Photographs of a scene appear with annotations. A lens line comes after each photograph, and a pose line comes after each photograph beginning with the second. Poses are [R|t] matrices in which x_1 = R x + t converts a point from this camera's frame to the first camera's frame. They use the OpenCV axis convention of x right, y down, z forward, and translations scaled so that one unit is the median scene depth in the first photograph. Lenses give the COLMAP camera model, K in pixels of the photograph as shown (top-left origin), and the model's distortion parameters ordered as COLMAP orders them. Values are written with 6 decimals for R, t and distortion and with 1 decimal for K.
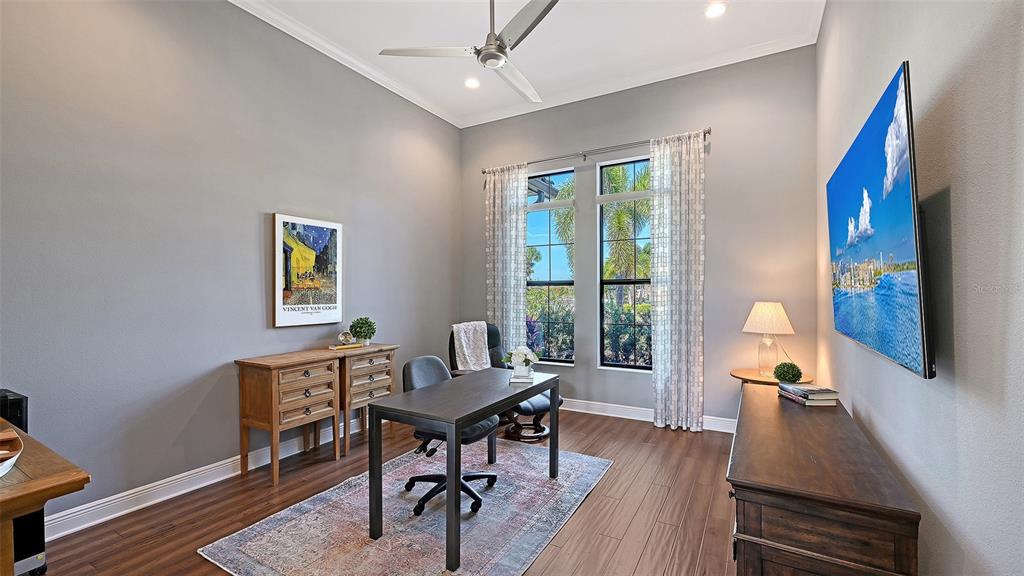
lens RADIAL K [[409.7, 0, 512.7], [0, 409.7, 291.3], [0, 0, 1]] dist [-0.001706, 0.000668]
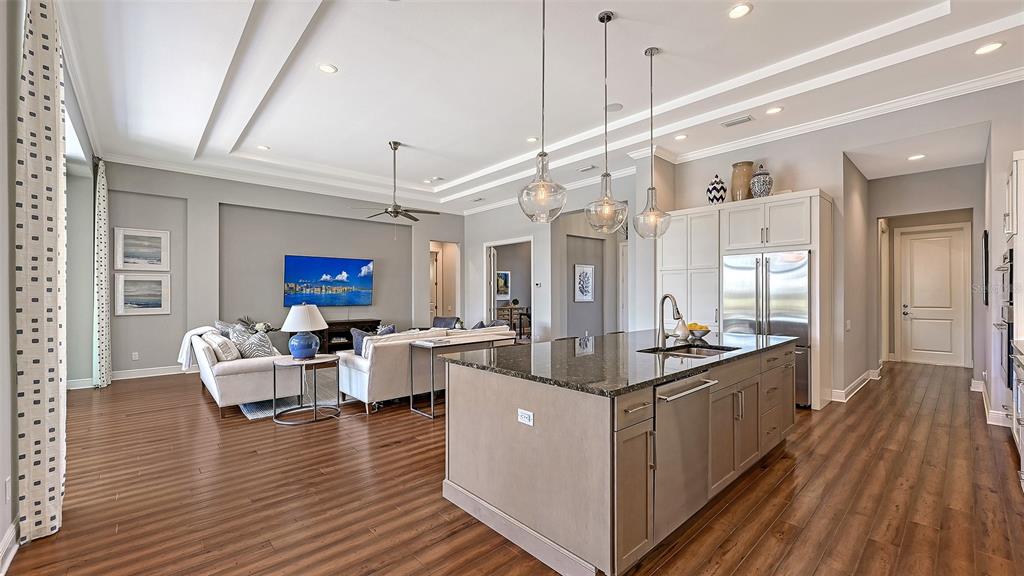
lens RADIAL K [[409.7, 0, 513.6], [0, 409.7, 290.3], [0, 0, 1]] dist [-0.001706, 0.000668]
pose [[0.954117, 0.002994, -0.299420, 0.709016], [-0.002668, 0.999995, 0.001499, -0.012330], [0.299423, -0.000631, 0.954120, -2.498783]]
